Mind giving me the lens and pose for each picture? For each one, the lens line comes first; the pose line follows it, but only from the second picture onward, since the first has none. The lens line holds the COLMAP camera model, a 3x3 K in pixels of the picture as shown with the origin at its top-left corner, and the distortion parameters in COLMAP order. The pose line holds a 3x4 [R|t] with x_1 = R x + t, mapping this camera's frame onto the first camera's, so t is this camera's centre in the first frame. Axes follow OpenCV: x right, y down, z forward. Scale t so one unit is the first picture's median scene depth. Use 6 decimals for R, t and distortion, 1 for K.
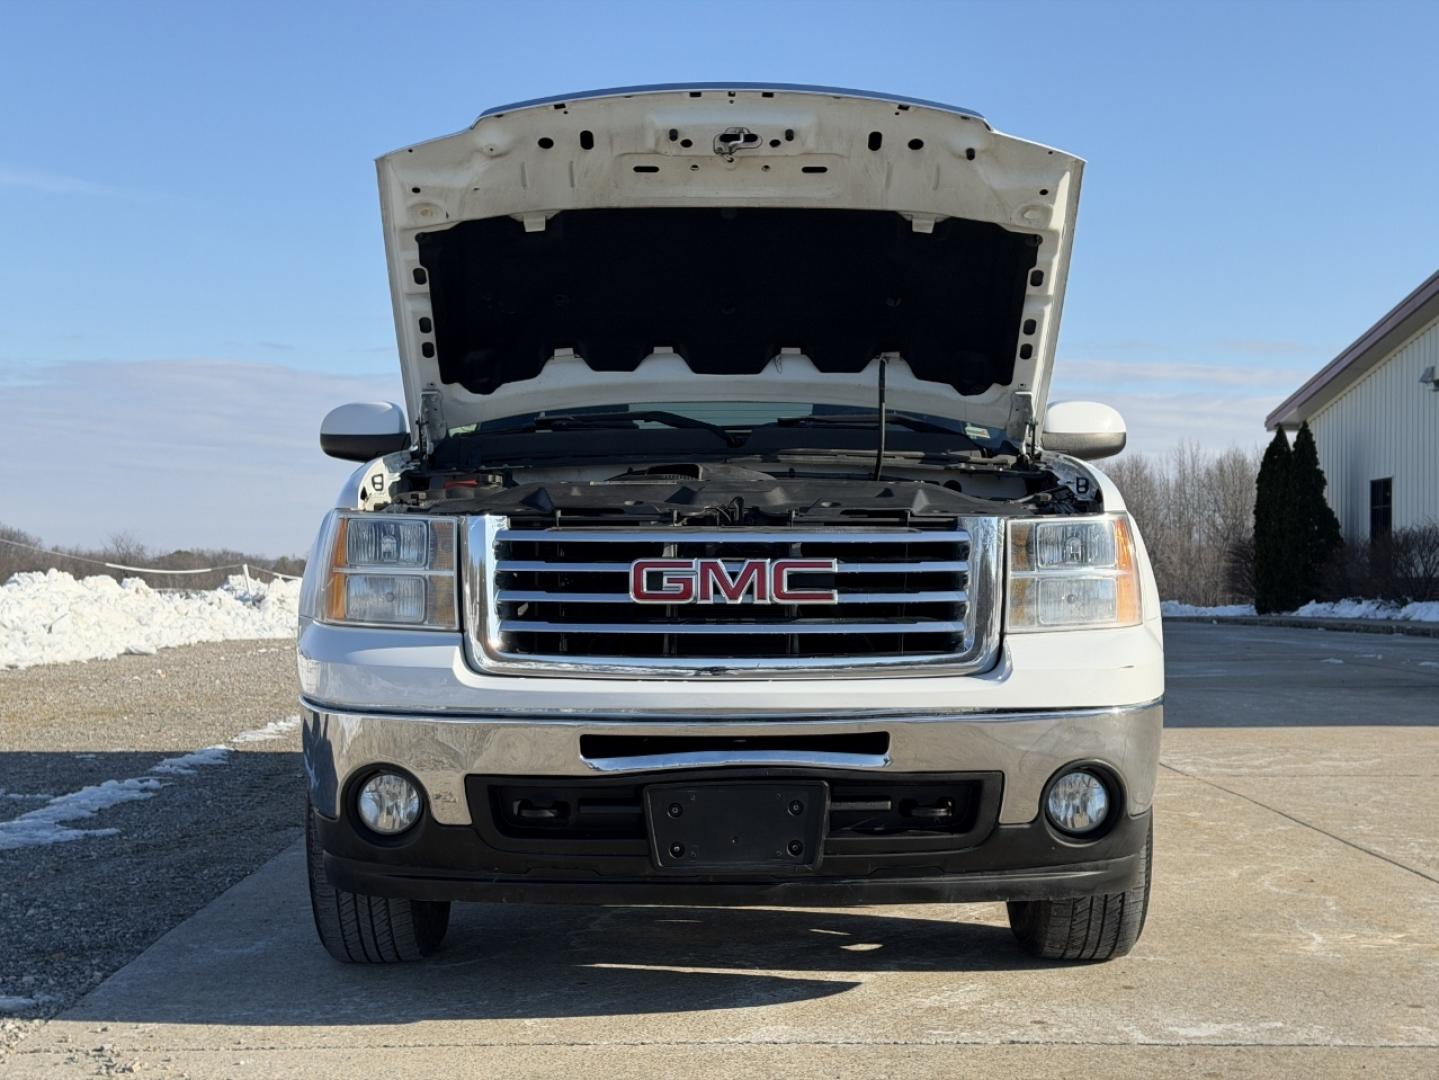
lens RADIAL K [[2011.9, 0, 719.5], [0, 2011.9, 540.0], [0, 0, 1]] dist [0.168776, -0.109901]
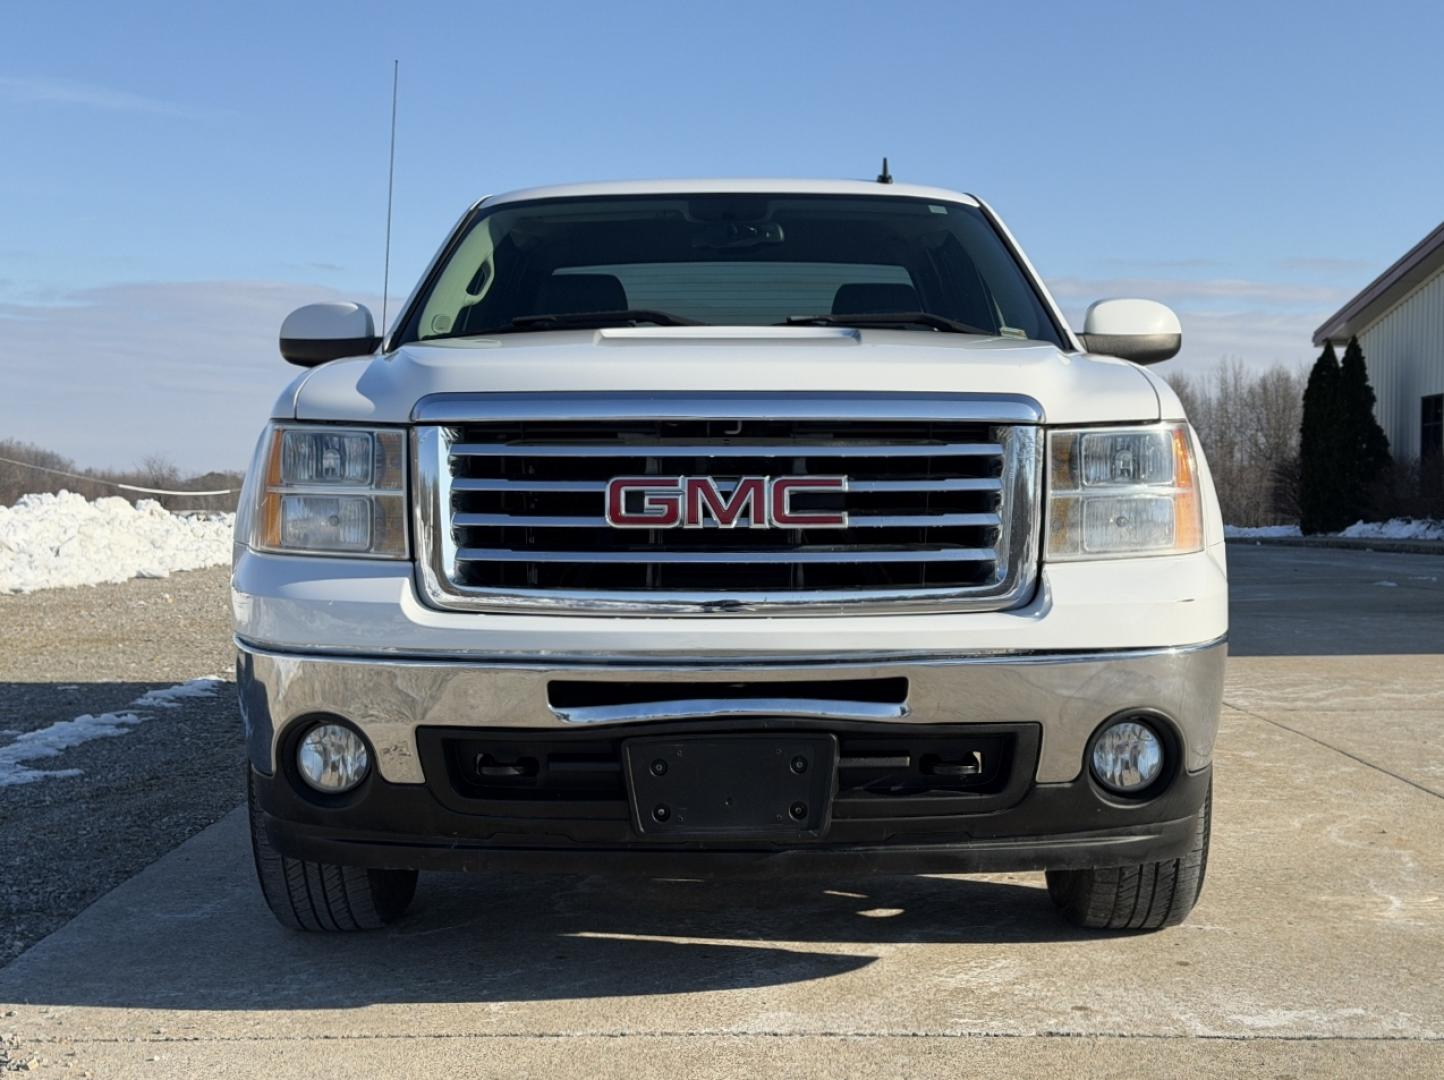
lens RADIAL K [[2018.9, 0, 722.0], [0, 2018.9, 540.0], [0, 0, 1]] dist [0.168776, -0.109901]
pose [[0.999866, -0.001295, -0.016319, 0.017889], [0.001926, 0.999250, 0.038681, 0.003156], [0.016257, -0.038707, 0.999118, 0.131144]]
